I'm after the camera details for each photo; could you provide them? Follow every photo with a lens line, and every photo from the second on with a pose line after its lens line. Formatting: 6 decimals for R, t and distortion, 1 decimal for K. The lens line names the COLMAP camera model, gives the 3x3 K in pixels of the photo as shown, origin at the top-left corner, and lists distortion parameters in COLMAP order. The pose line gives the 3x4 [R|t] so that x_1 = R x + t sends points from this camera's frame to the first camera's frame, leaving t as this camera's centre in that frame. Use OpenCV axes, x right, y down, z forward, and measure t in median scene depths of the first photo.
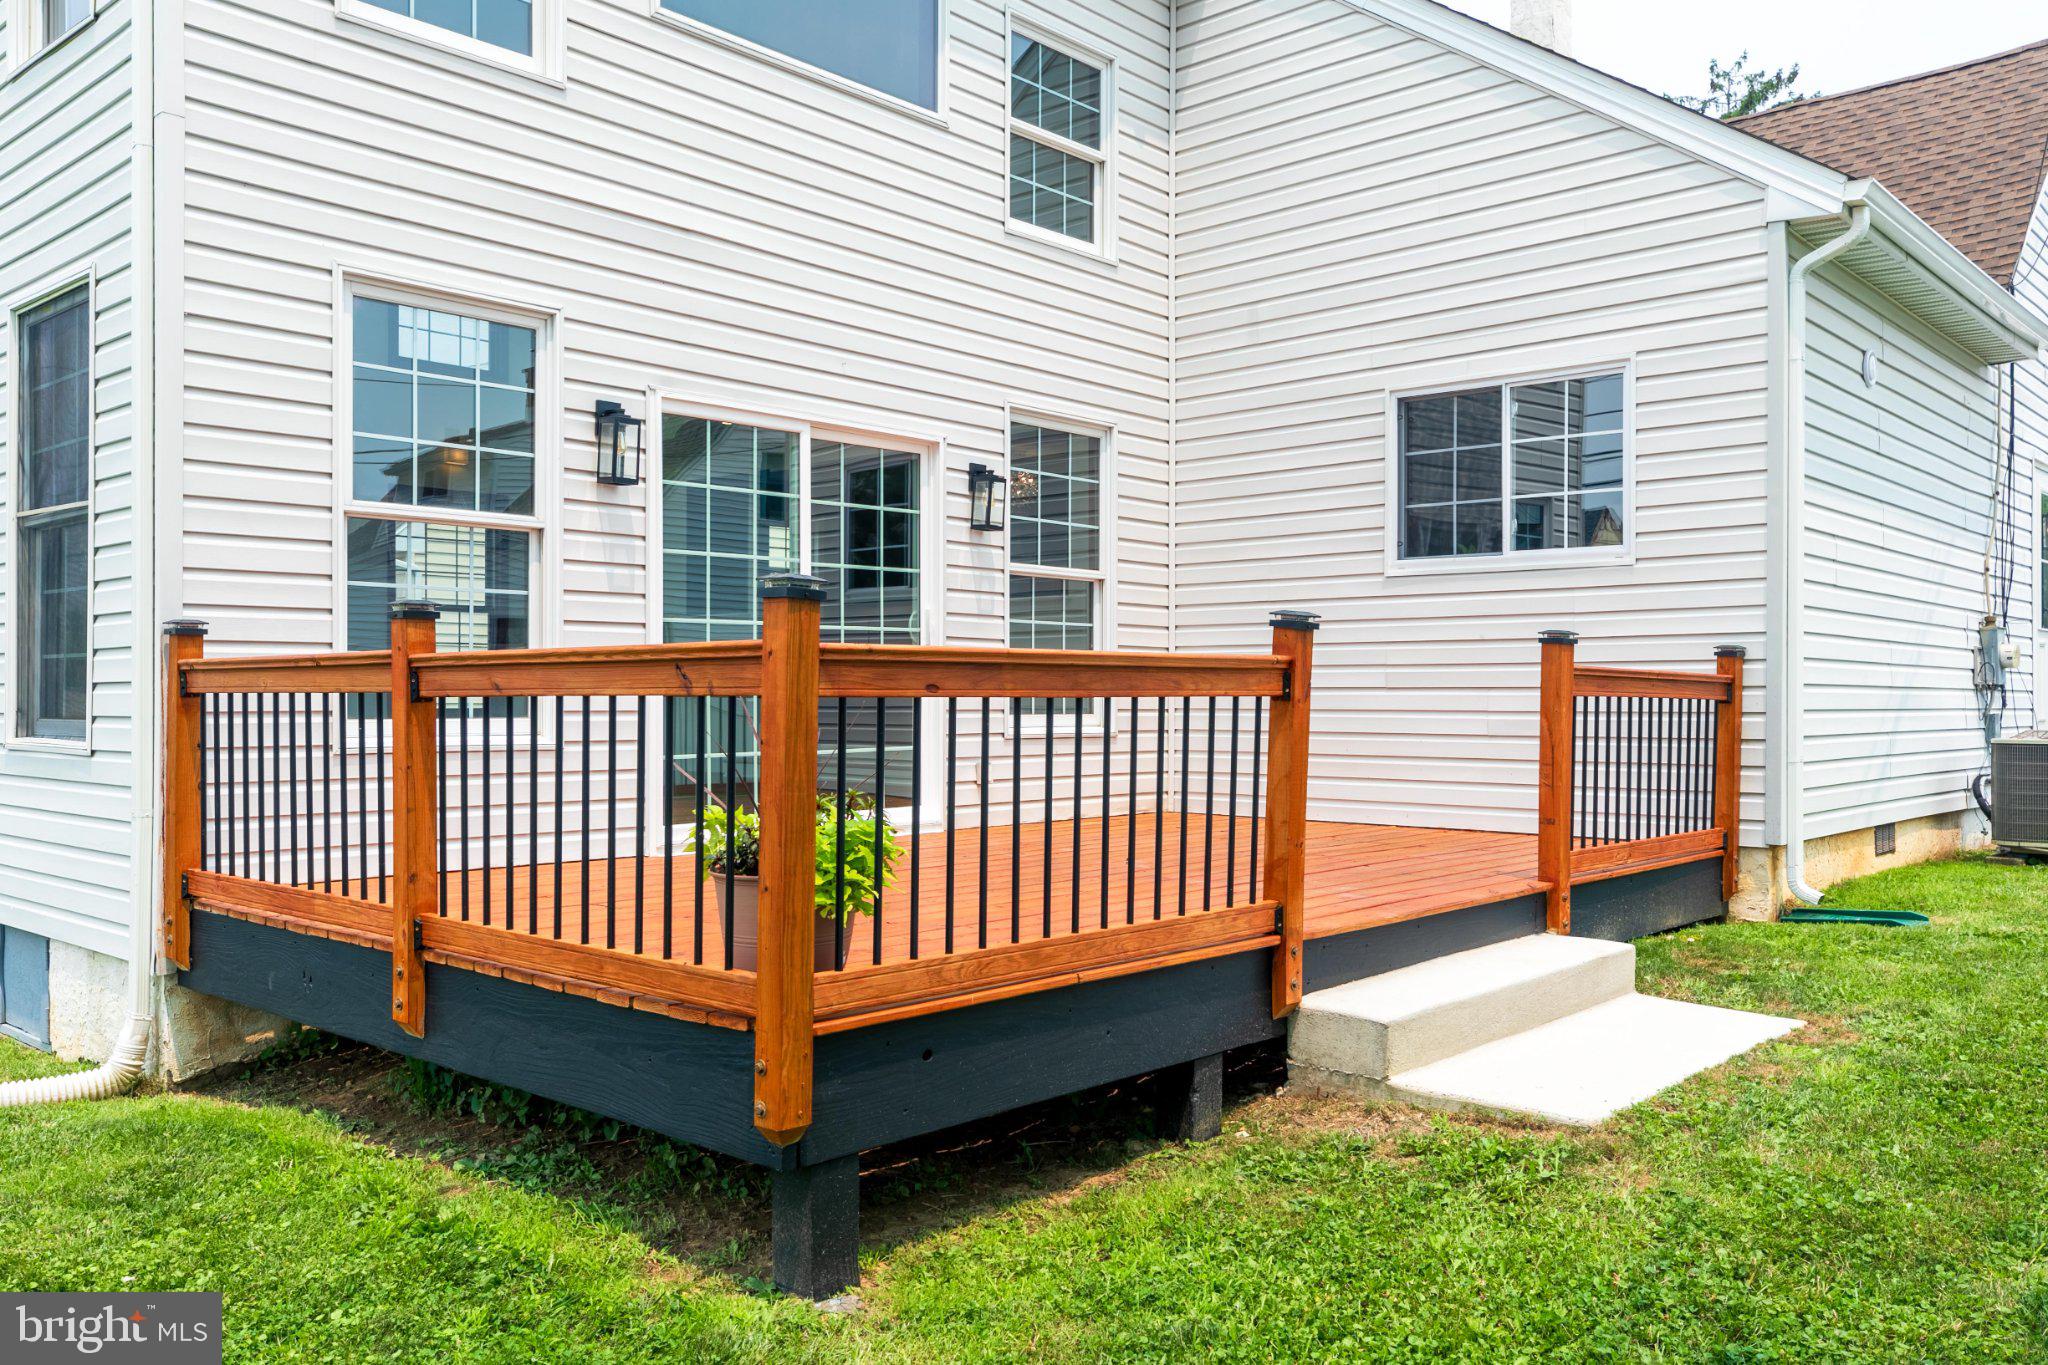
lens RADIAL K [[1625.2, 0, 1019.5], [0, 1625.2, 687.9], [0, 0, 1]] dist [0.003414, -0.004552]
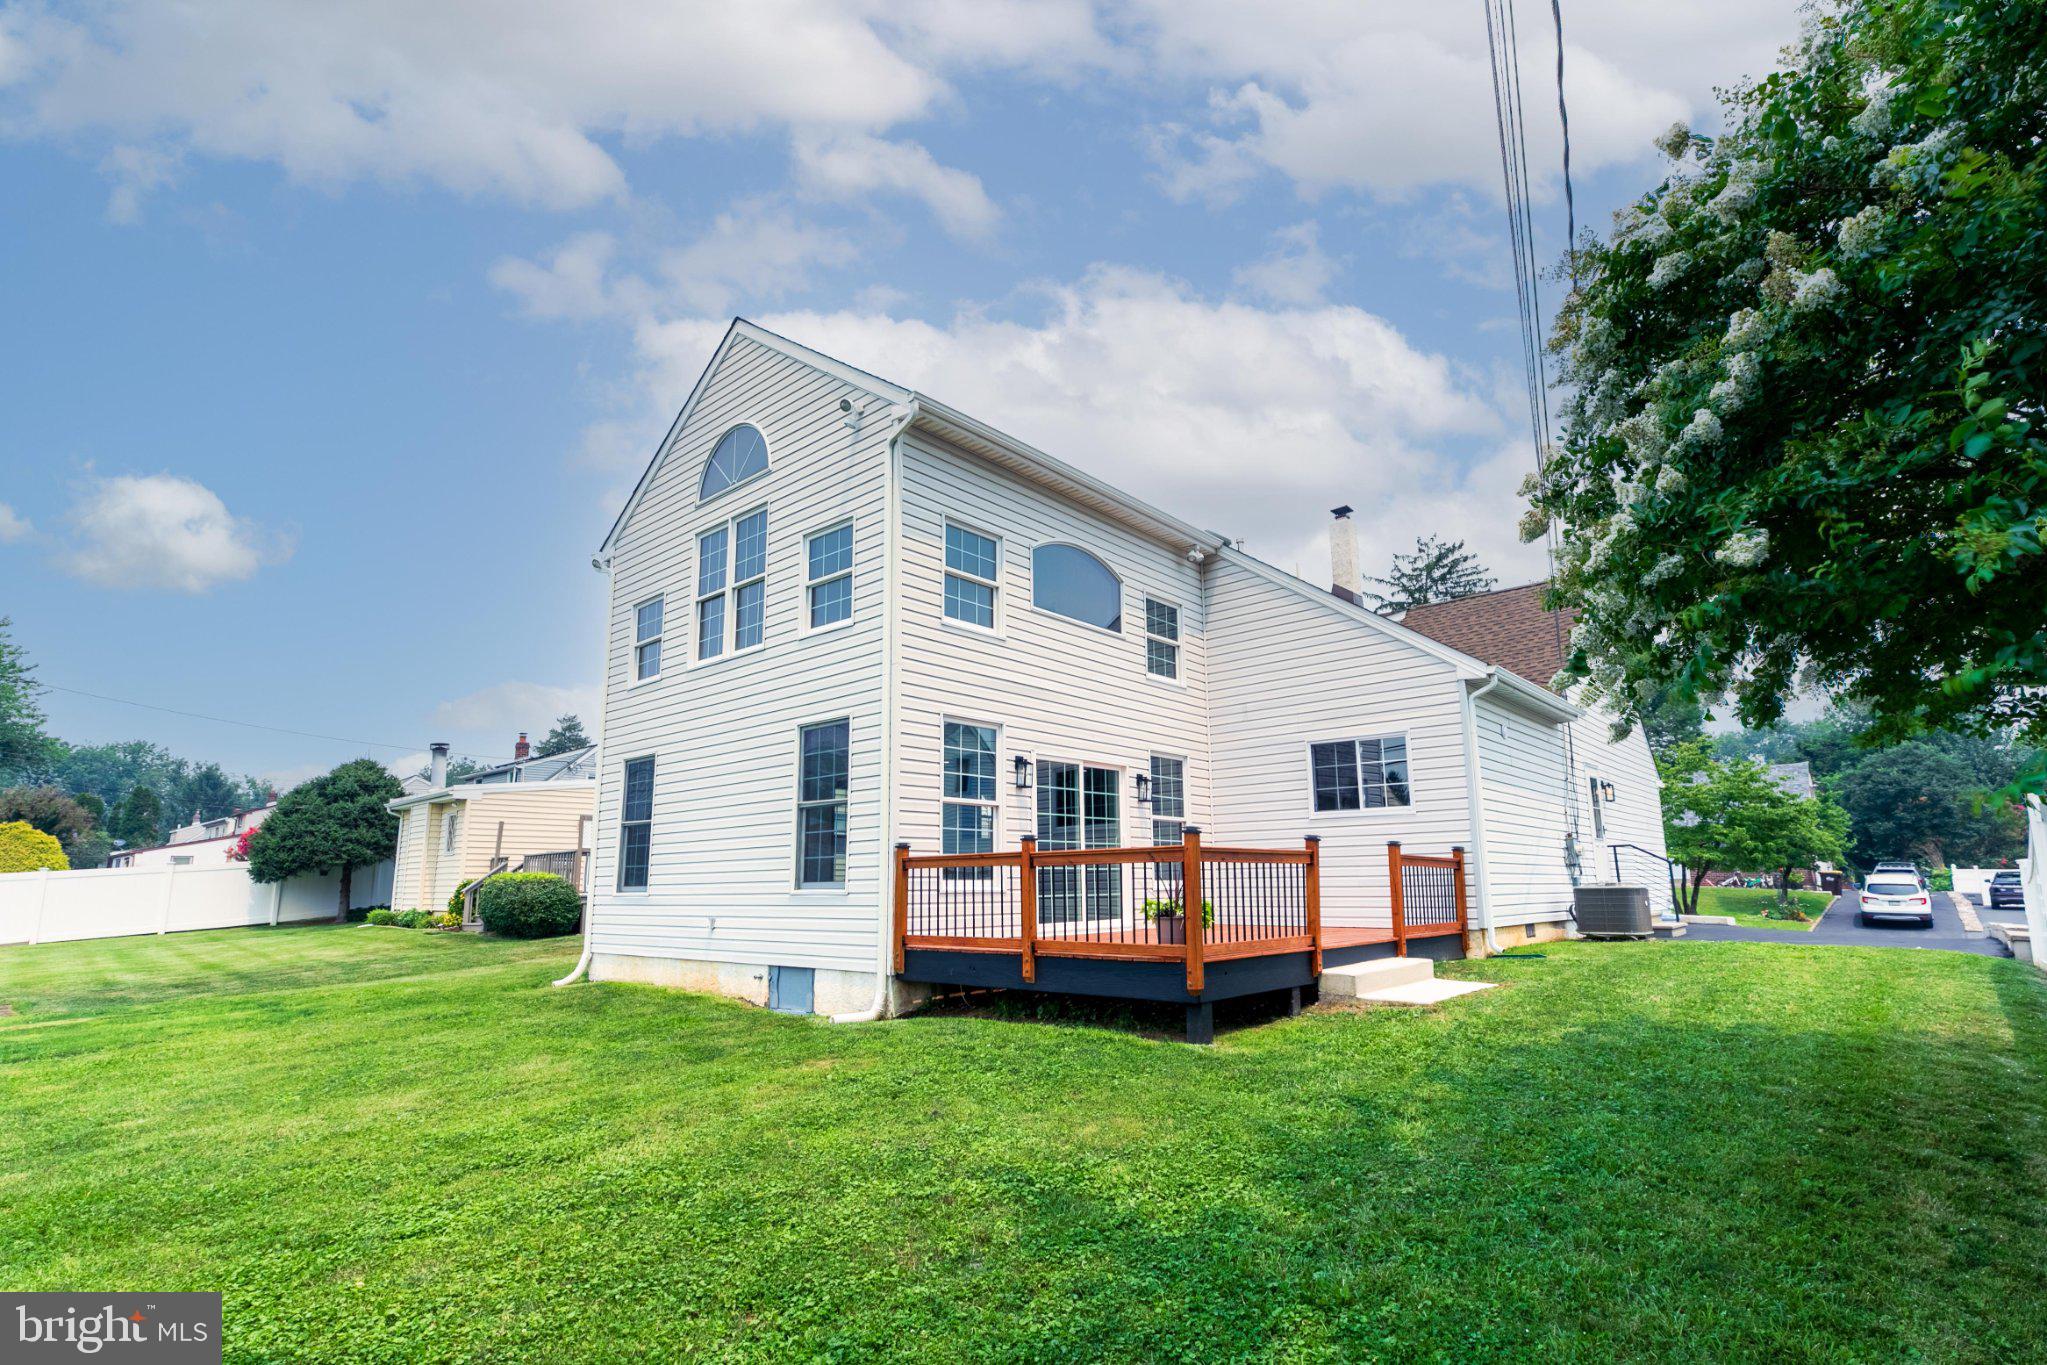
lens RADIAL K [[992.5, 0, 1028.9], [0, 992.5, 711.7], [0, 0, 1]] dist [0.001799, -0.000441]
pose [[0.999857, -0.009233, 0.014145, -0.224043], [0.011497, 0.985481, -0.169395, 0.019292], [-0.012376, 0.169533, 0.985447, -0.491882]]
